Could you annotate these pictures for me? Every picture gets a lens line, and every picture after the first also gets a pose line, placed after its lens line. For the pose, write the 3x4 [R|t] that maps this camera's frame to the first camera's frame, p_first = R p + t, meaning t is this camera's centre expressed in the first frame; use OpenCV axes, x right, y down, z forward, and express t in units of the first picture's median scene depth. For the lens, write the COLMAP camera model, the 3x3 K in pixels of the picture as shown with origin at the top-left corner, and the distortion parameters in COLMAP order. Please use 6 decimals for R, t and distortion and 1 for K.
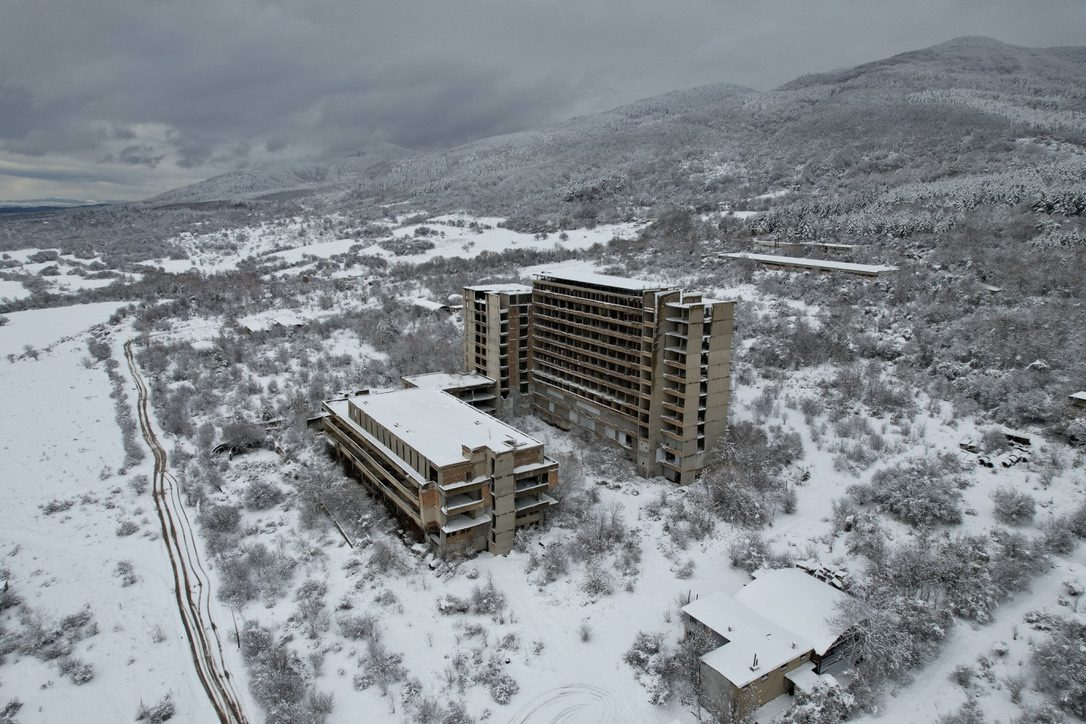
lens RADIAL K [[707.2, 0, 542.9], [0, 707.2, 330.2], [0, 0, 1]] dist [-0.069397, 0.076342]
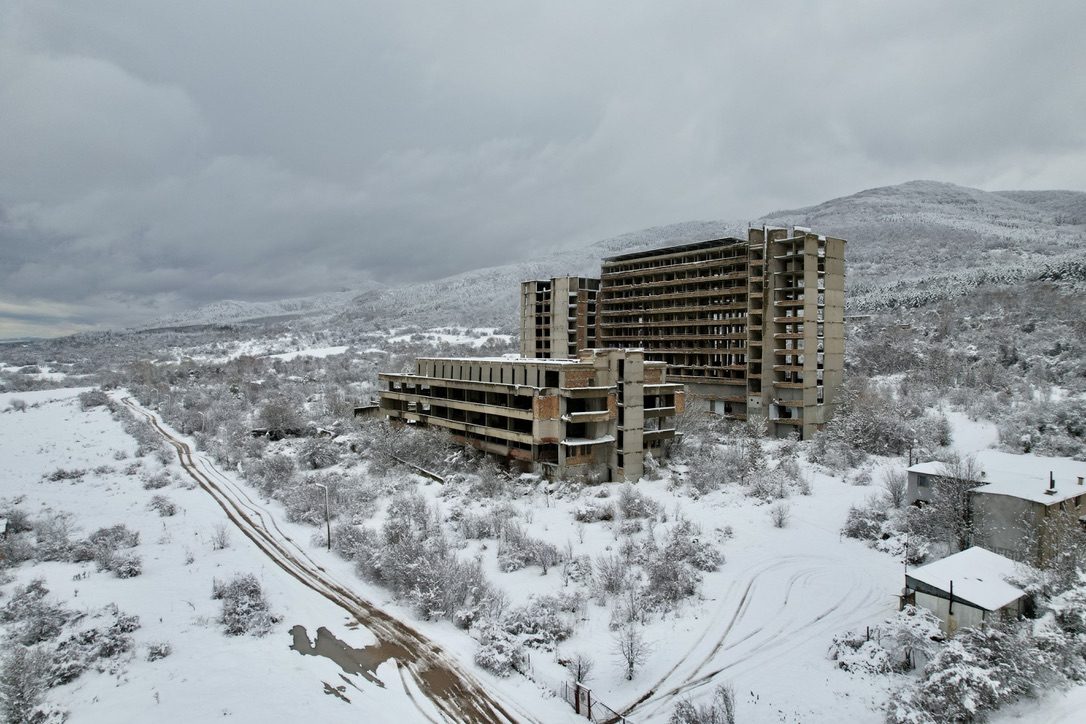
lens RADIAL K [[695.3, 0, 539.2], [0, 695.3, 359.9], [0, 0, 1]] dist [-0.064649, 0.066187]
pose [[0.999106, 0.002094, 0.042216, -0.135961], [0.005585, 0.983474, -0.180964, 0.221495], [-0.041898, 0.181038, 0.982583, 0.119859]]
